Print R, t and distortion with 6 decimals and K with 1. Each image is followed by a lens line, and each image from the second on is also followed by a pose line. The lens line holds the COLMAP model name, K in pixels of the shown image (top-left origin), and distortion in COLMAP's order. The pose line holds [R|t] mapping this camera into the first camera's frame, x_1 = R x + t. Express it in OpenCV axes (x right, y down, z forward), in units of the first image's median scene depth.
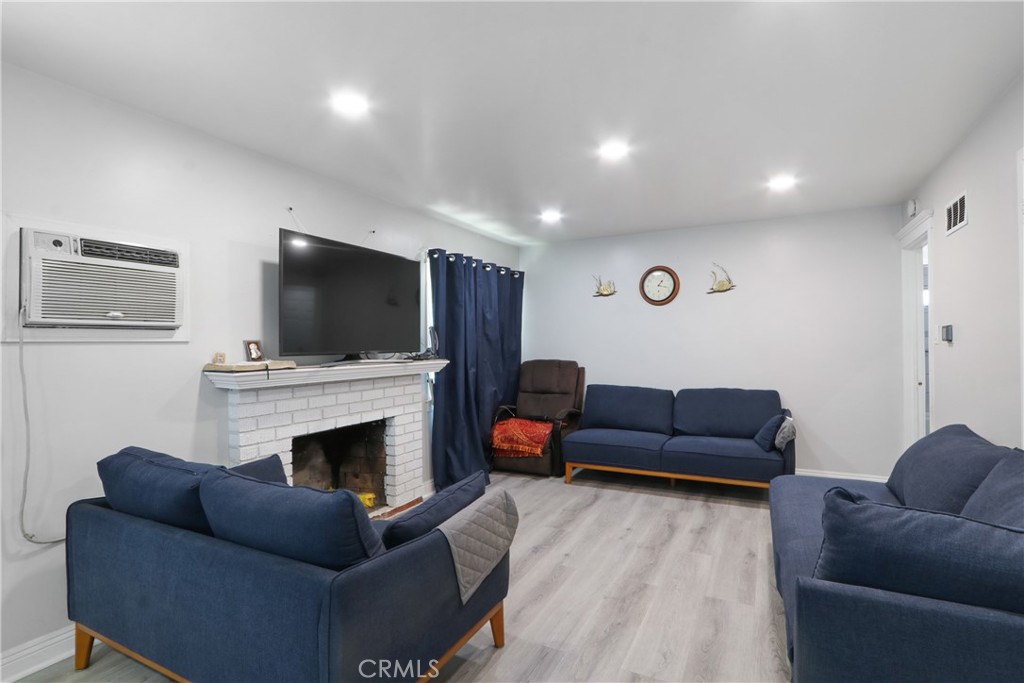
lens RADIAL K [[476.3, 0, 538.8], [0, 476.3, 341.7], [0, 0, 1]] dist [-0.014541, 0.001642]
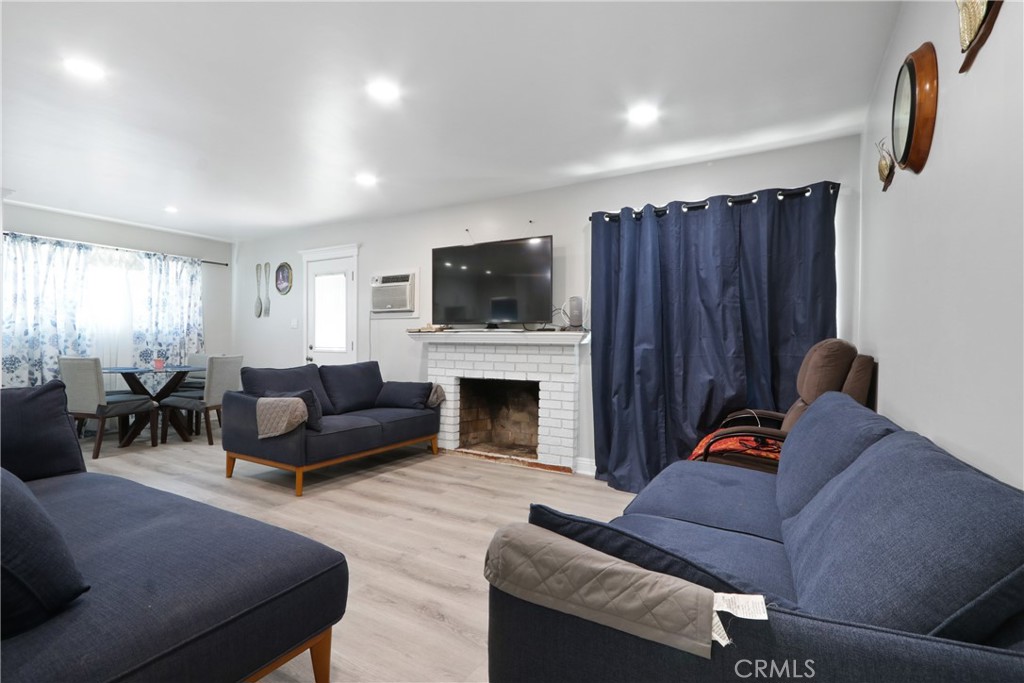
lens RADIAL K [[476.3, 0, 514.6], [0, 476.3, 340.9], [0, 0, 1]] dist [-0.014541, 0.001642]
pose [[-0.065928, 0.008383, -0.997789, 0.959233], [-0.001434, 0.999963, 0.008496, 0.062834], [0.997823, 0.001991, -0.065914, 1.193743]]
